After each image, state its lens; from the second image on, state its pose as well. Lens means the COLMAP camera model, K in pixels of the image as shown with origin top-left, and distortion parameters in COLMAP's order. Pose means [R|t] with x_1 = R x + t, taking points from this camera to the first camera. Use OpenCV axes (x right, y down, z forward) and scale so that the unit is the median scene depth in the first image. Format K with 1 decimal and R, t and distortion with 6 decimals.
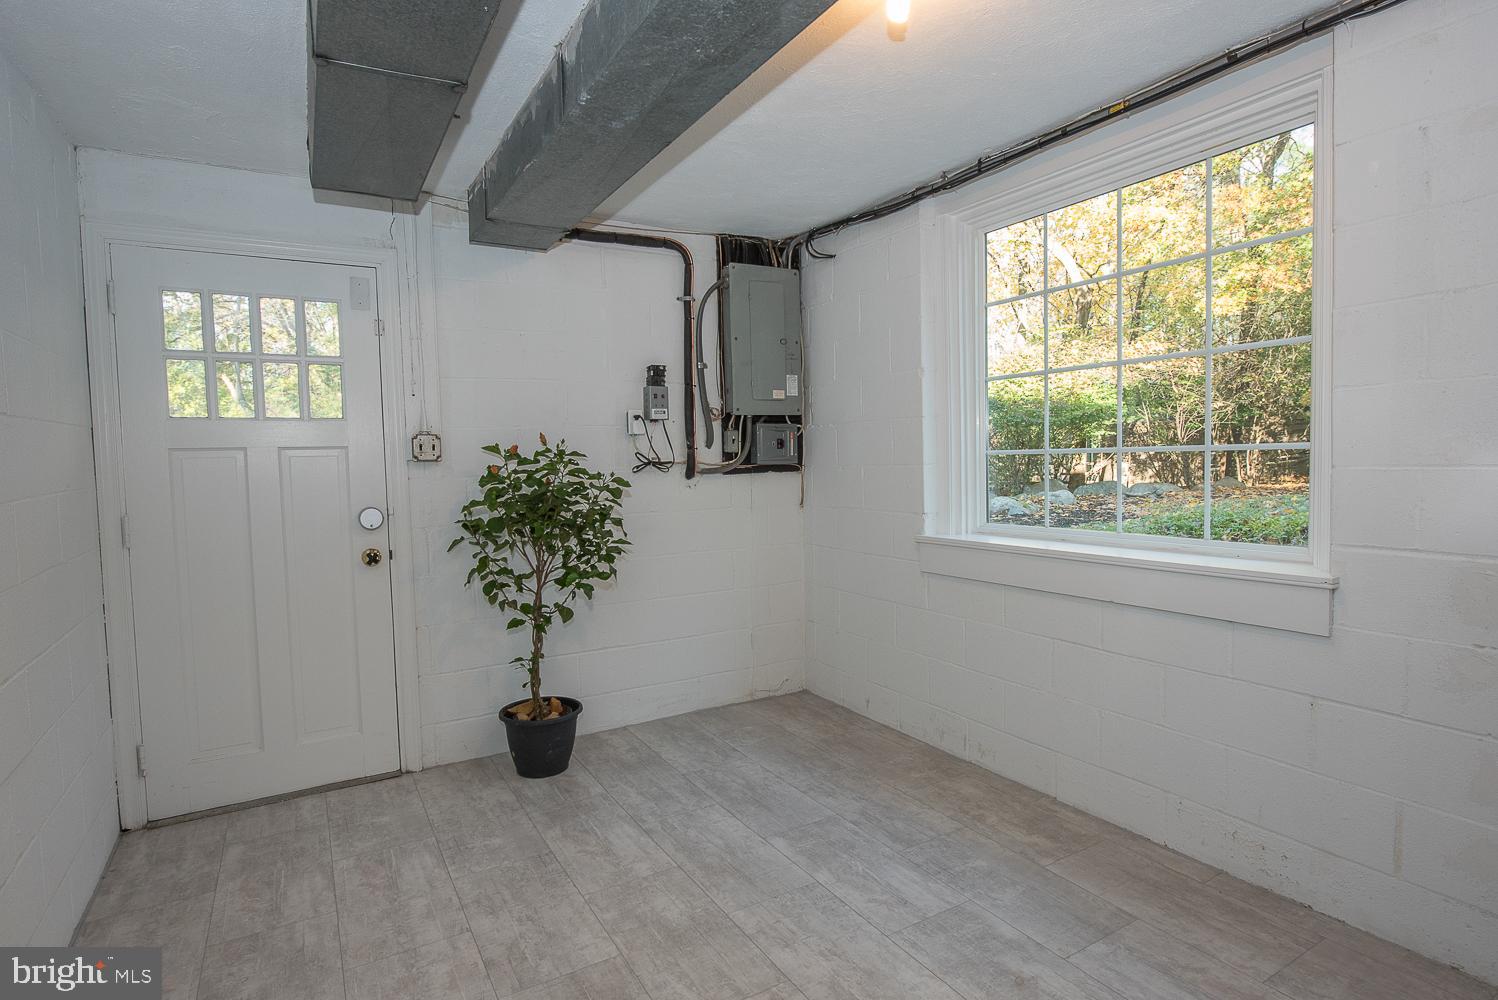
lens RADIAL K [[761.9, 0, 745.4], [0, 761.9, 498.9], [0, 0, 1]] dist [-0.005665, -0.000480]
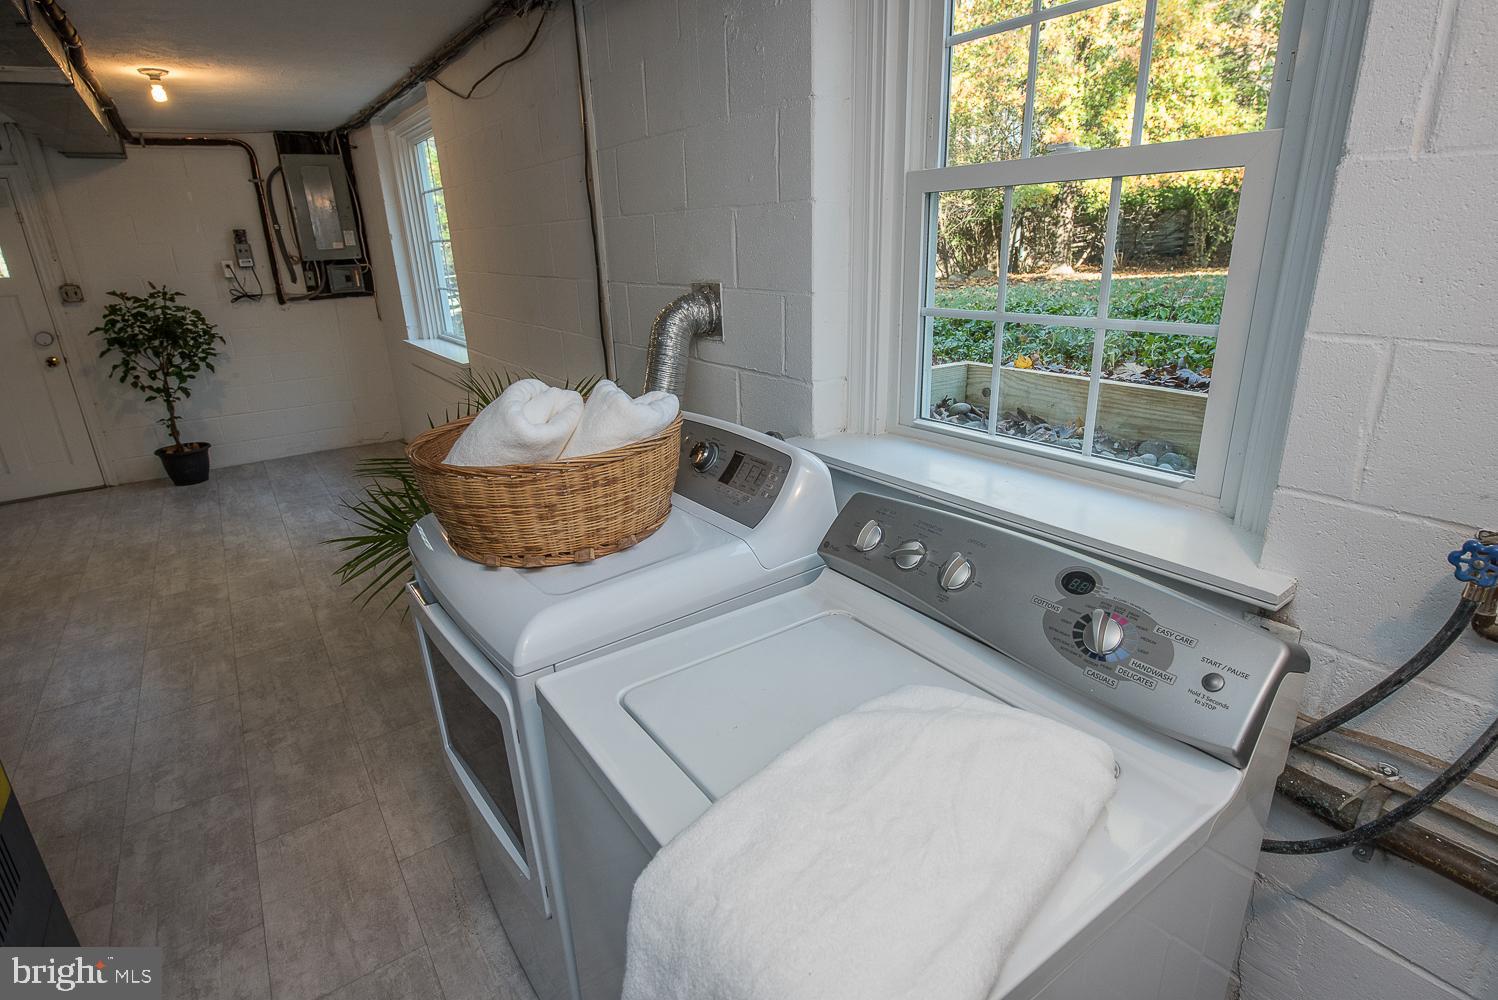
lens RADIAL K [[761.9, 0, 750.0], [0, 761.9, 496.6], [0, 0, 1]] dist [-0.005665, -0.000480]
pose [[0.997143, -0.035254, 0.066812, 0.893921], [0.015790, 0.962158, 0.272034, -0.066163], [-0.073874, -0.270202, 0.959965, -0.774523]]
